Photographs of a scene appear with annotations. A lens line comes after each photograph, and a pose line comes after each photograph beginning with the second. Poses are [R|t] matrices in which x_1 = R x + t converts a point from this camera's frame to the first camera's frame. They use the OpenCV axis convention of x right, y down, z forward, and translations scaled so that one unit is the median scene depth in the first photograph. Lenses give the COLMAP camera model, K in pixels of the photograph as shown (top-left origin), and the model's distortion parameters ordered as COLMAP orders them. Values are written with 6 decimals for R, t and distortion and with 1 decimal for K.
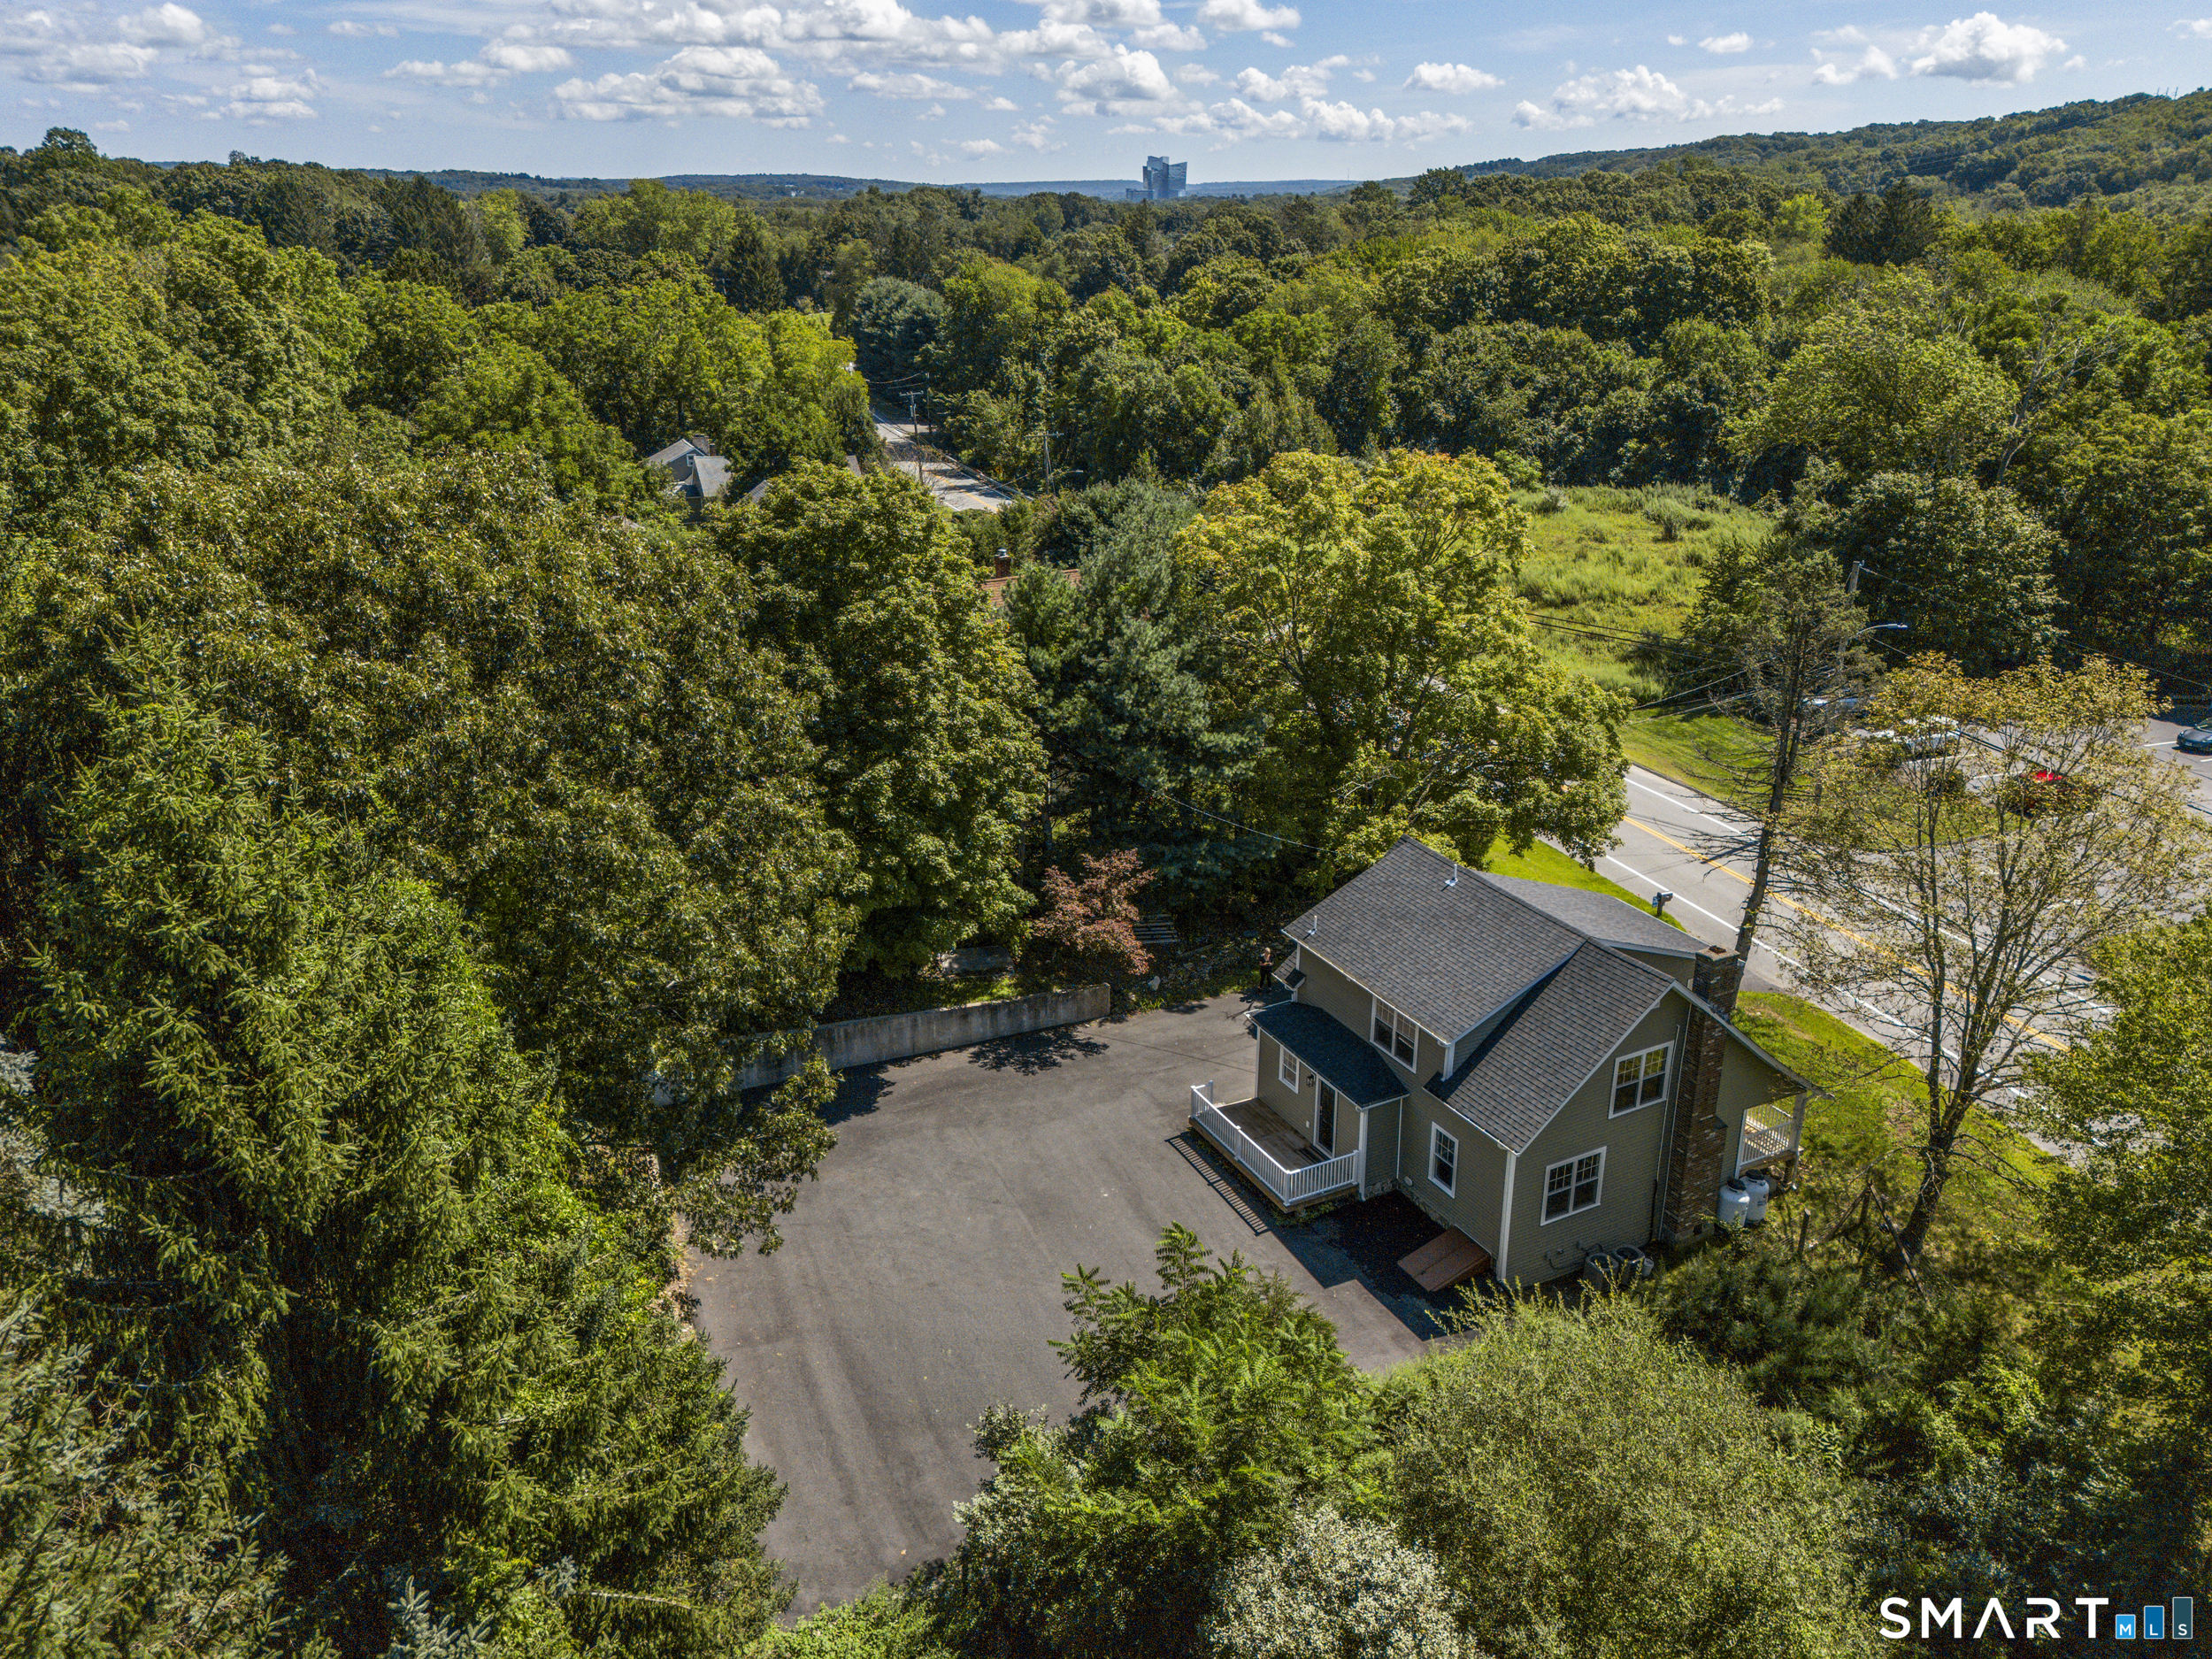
lens RADIAL K [[1614.5, 0, 1106.0], [0, 1614.5, 829.5], [0, 0, 1]] dist [0.012184, -0.003035]
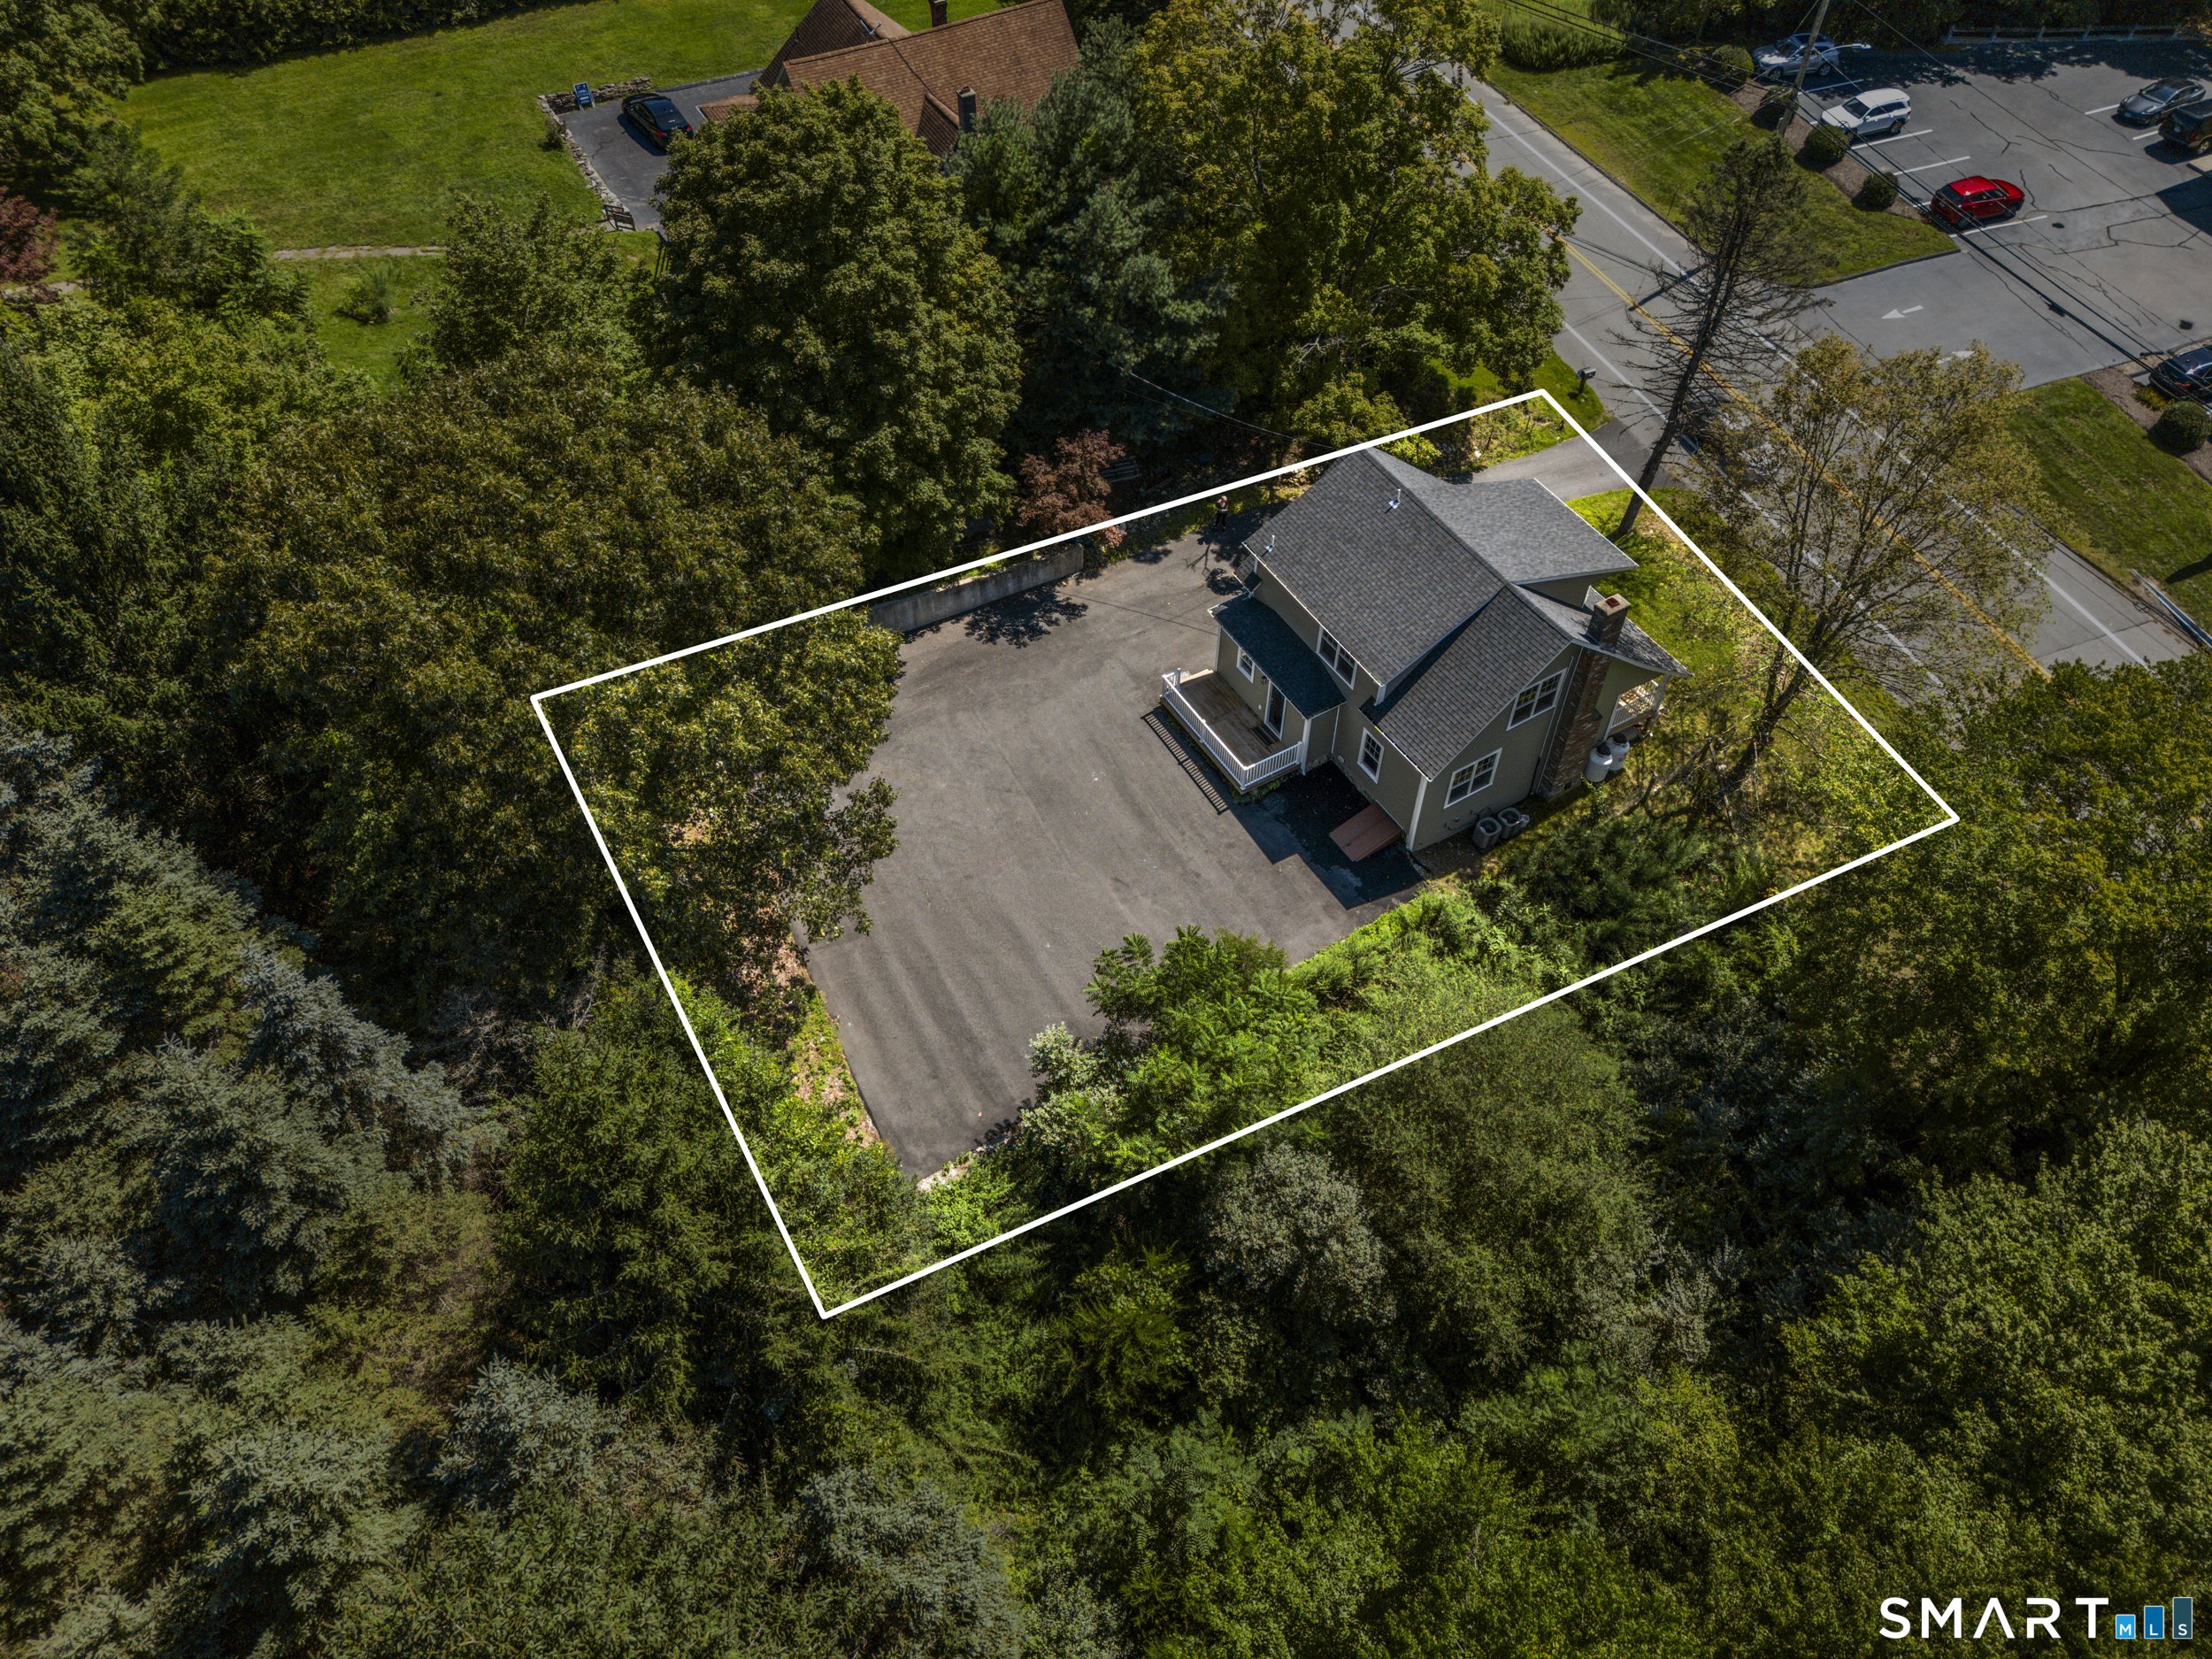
lens RADIAL K [[1602.8, 0, 1106.0], [0, 1602.8, 829.5], [0, 0, 1]] dist [0.076962, -0.137594]
pose [[0.998034, -0.042657, 0.045917, -0.049607], [0.014433, 0.869375, 0.493942, -0.338390], [-0.060989, -0.492309, 0.868281, -0.078348]]
